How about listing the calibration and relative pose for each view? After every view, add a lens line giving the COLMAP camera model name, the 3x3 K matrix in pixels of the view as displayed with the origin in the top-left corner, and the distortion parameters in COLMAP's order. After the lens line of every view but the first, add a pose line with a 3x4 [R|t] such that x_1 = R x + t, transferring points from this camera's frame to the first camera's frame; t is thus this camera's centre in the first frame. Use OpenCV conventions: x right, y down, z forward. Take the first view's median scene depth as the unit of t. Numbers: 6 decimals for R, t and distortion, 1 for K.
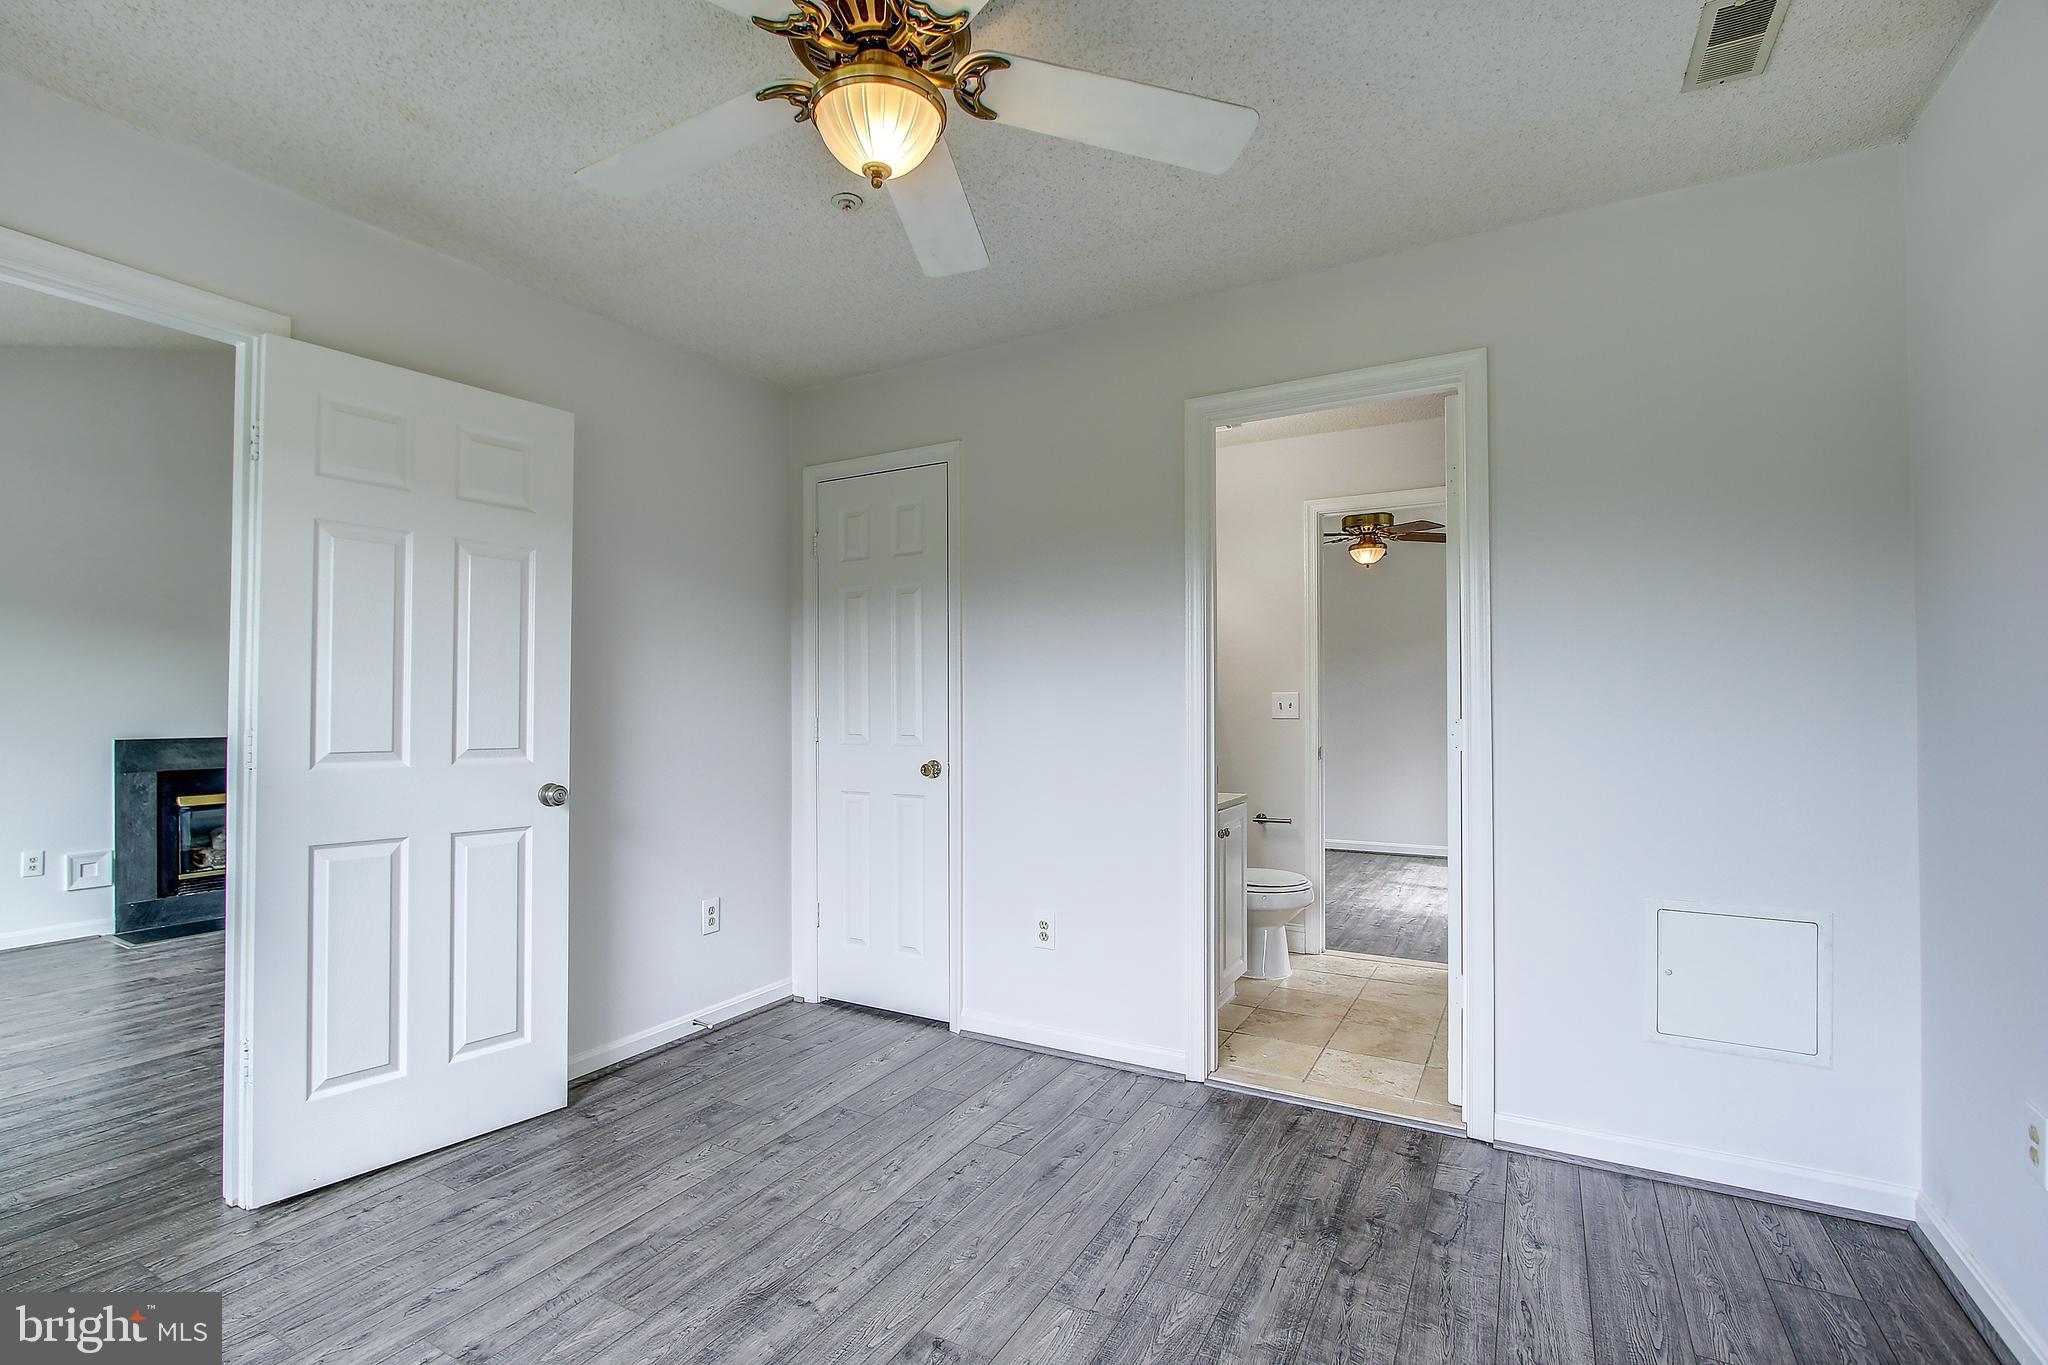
lens RADIAL K [[966.6, 0, 982.9], [0, 966.6, 694.4], [0, 0, 1]] dist [-0.008426, 0.000496]
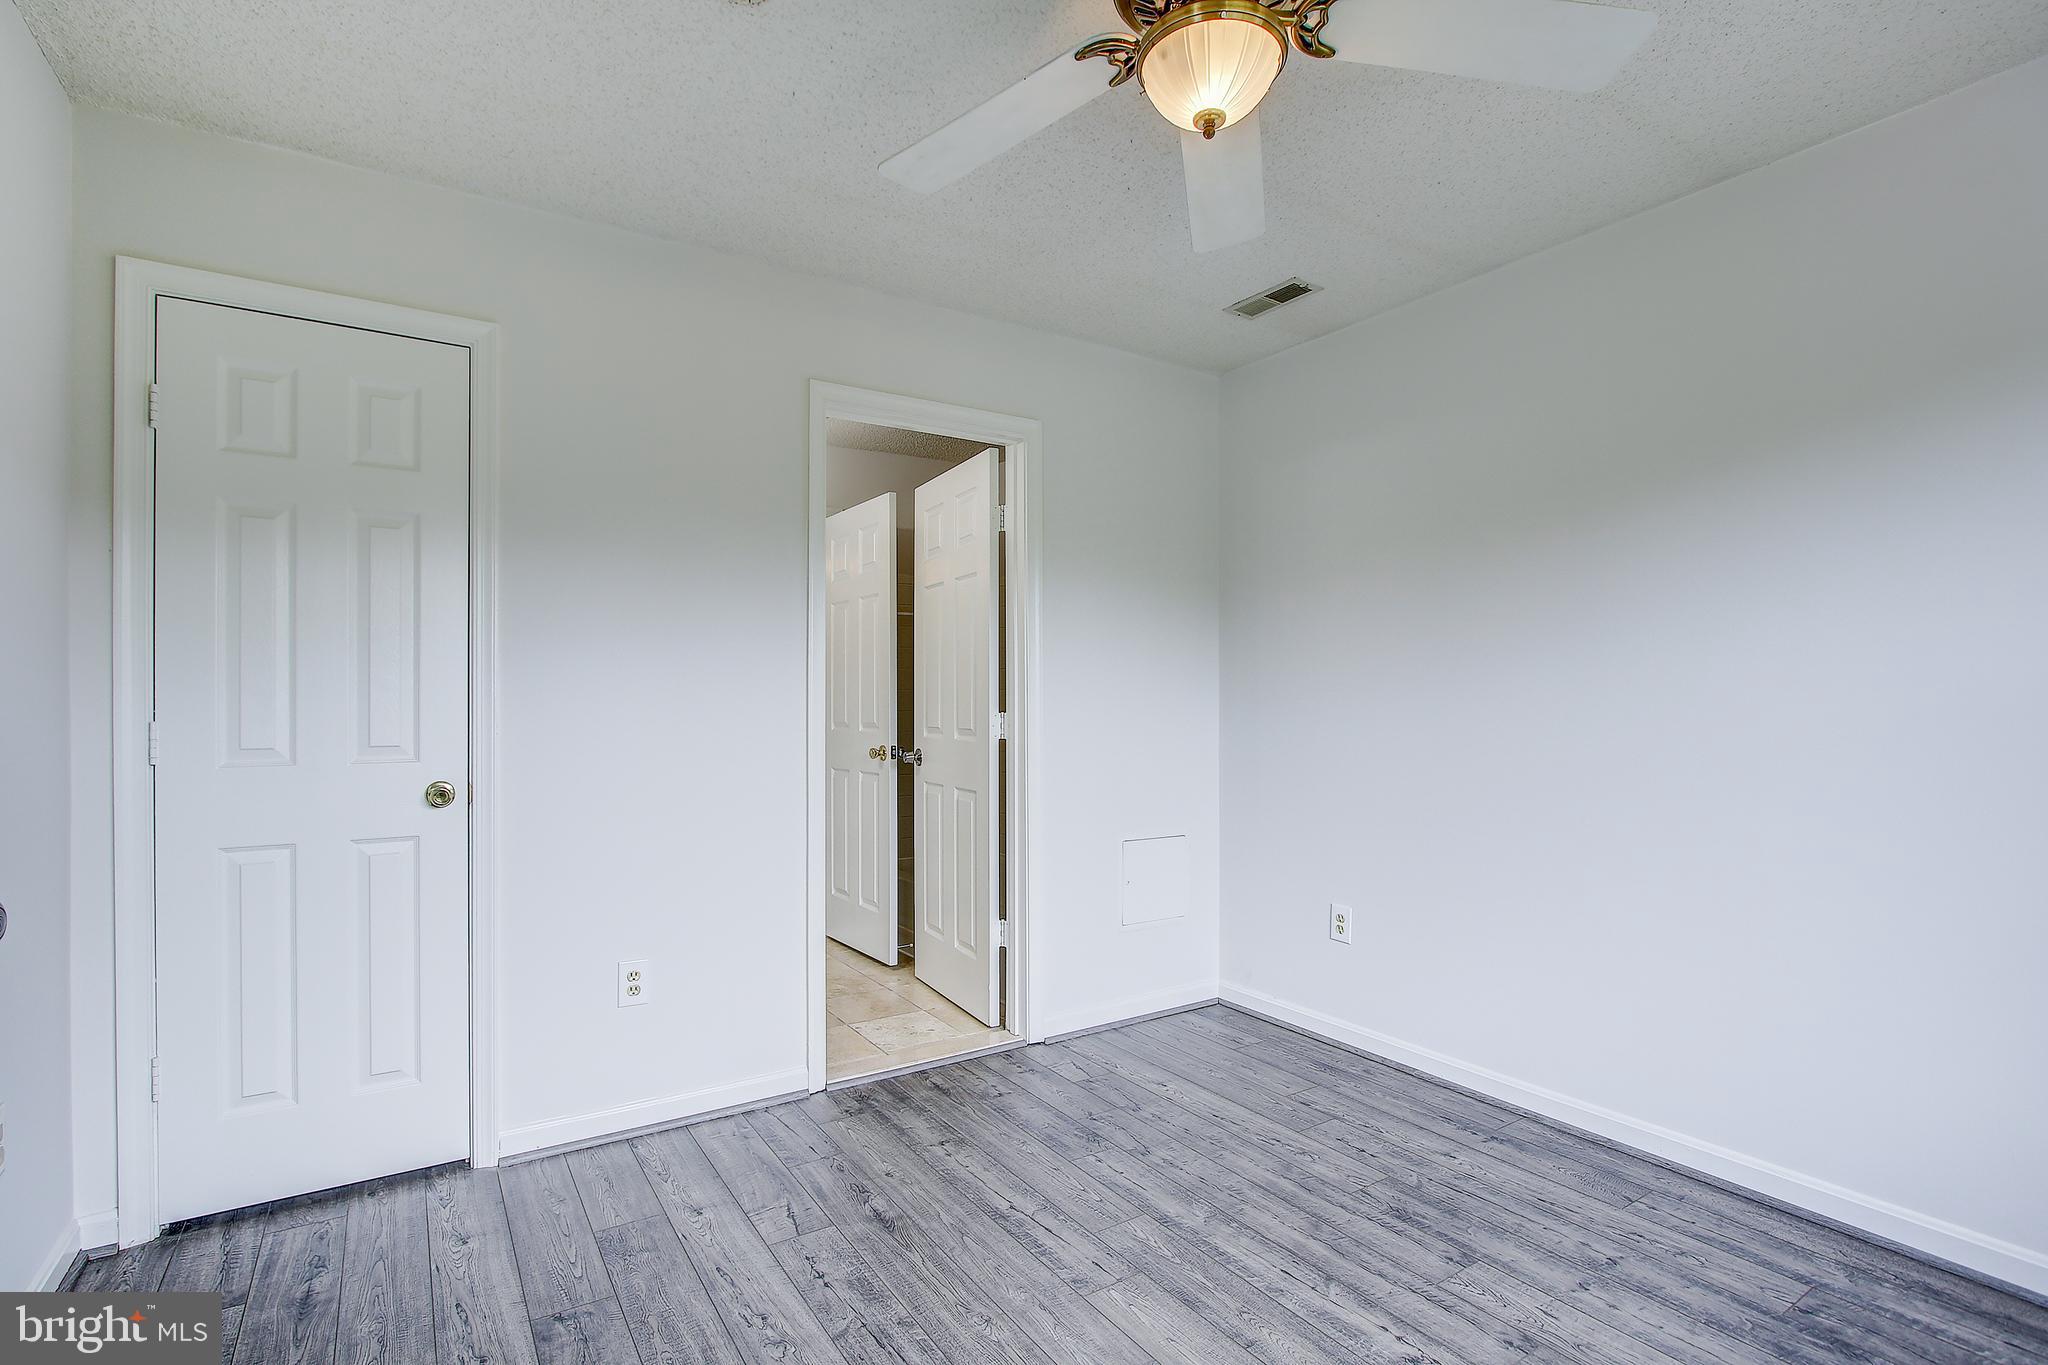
lens RADIAL K [[936.0, 0, 1024.0], [0, 936.0, 682.5], [0, 0, 1]] dist [-0.000787, -0.000966]
pose [[0.446286, 0.025845, 0.894517, -0.529880], [-0.013728, 0.999663, -0.022034, 0.010238], [-0.894785, -0.002446, 0.446491, 0.396519]]
